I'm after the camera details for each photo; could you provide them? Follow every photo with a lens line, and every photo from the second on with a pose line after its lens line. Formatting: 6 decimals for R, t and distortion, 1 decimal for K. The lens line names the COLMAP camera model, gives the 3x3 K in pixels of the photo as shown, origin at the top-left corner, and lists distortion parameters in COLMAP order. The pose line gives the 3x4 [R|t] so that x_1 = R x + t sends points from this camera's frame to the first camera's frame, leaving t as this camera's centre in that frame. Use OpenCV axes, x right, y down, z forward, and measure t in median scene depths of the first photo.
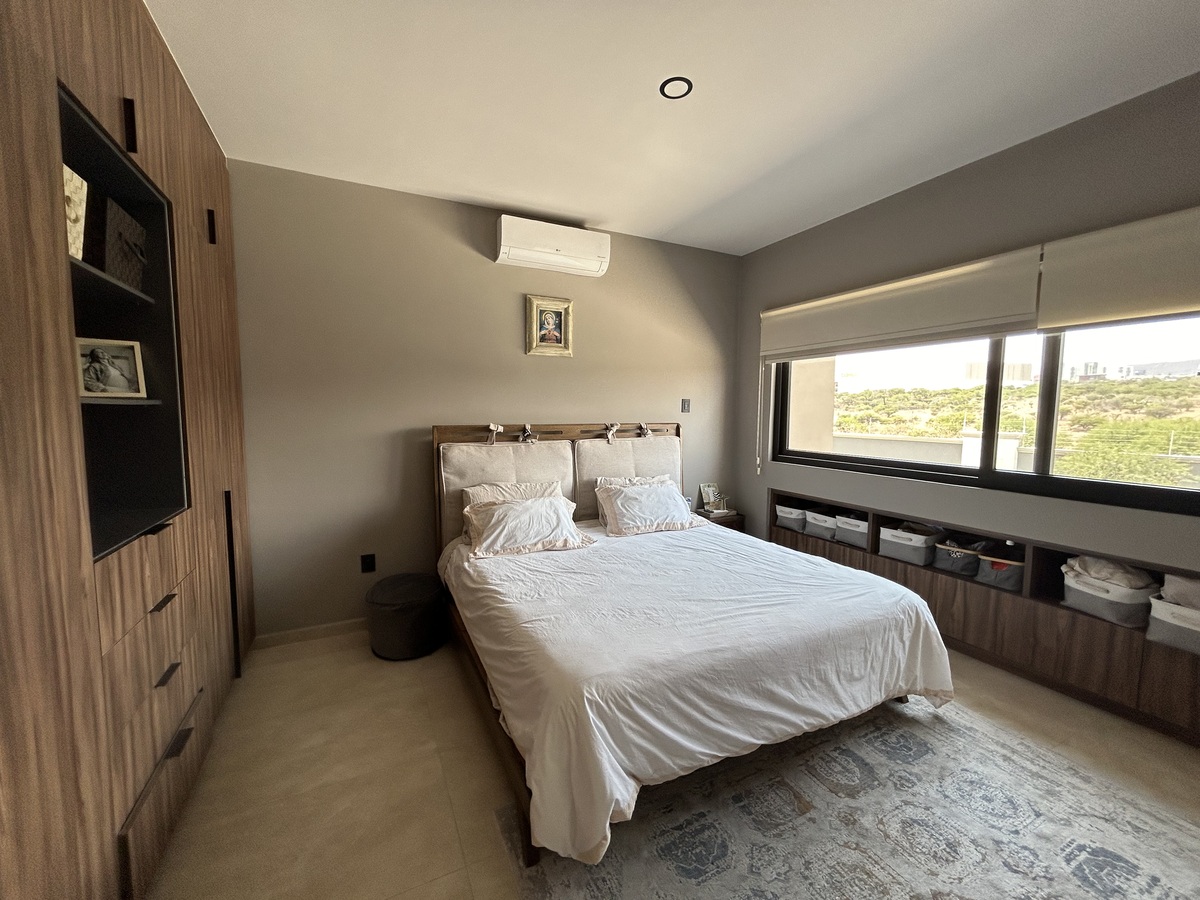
lens RADIAL K [[483.1, 0, 600.0], [0, 483.1, 450.0], [0, 0, 1]] dist [0.007925, 0.000009]
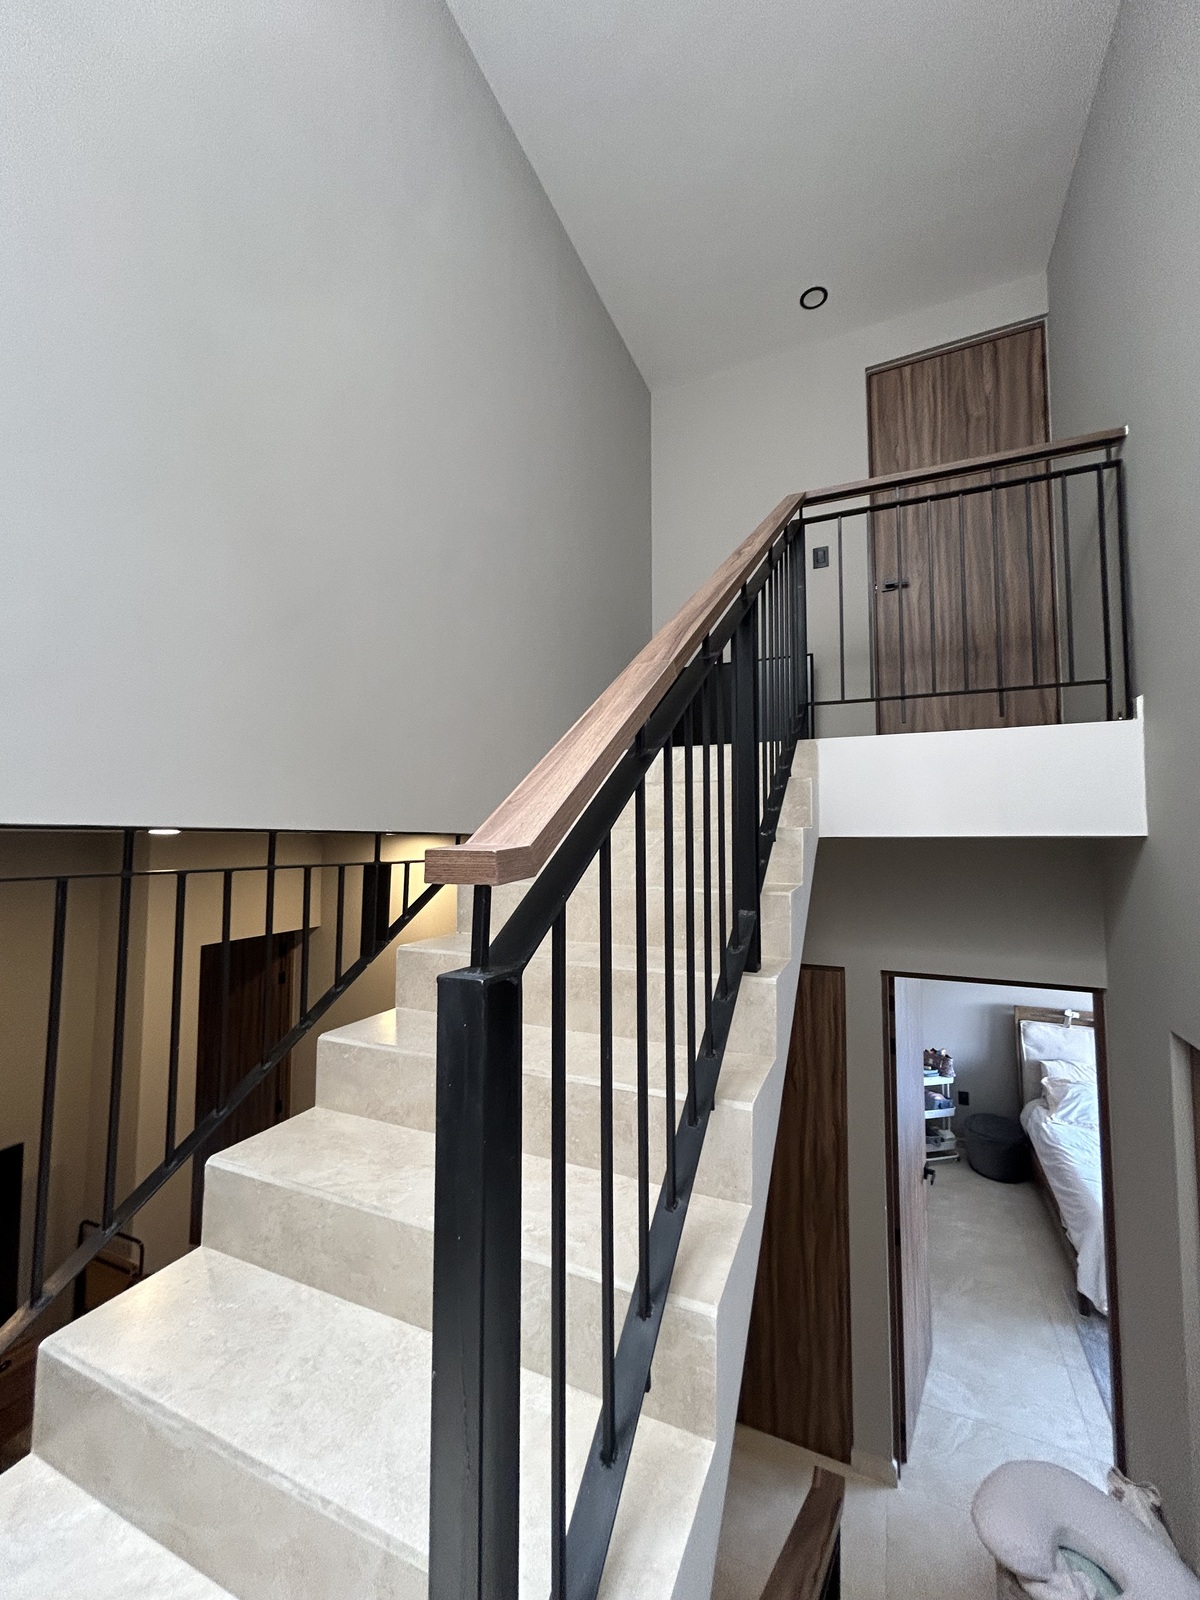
lens RADIAL K [[644.1, 0, 600.0], [0, 644.1, 800.0], [0, 0, 1]] dist [0.007925, 0.000009]
pose [[0.633343, -0.048066, -0.772377, 0.370597], [-0.063353, 0.991499, -0.113651, -0.368533], [0.771273, 0.120913, 0.624914, -1.173749]]
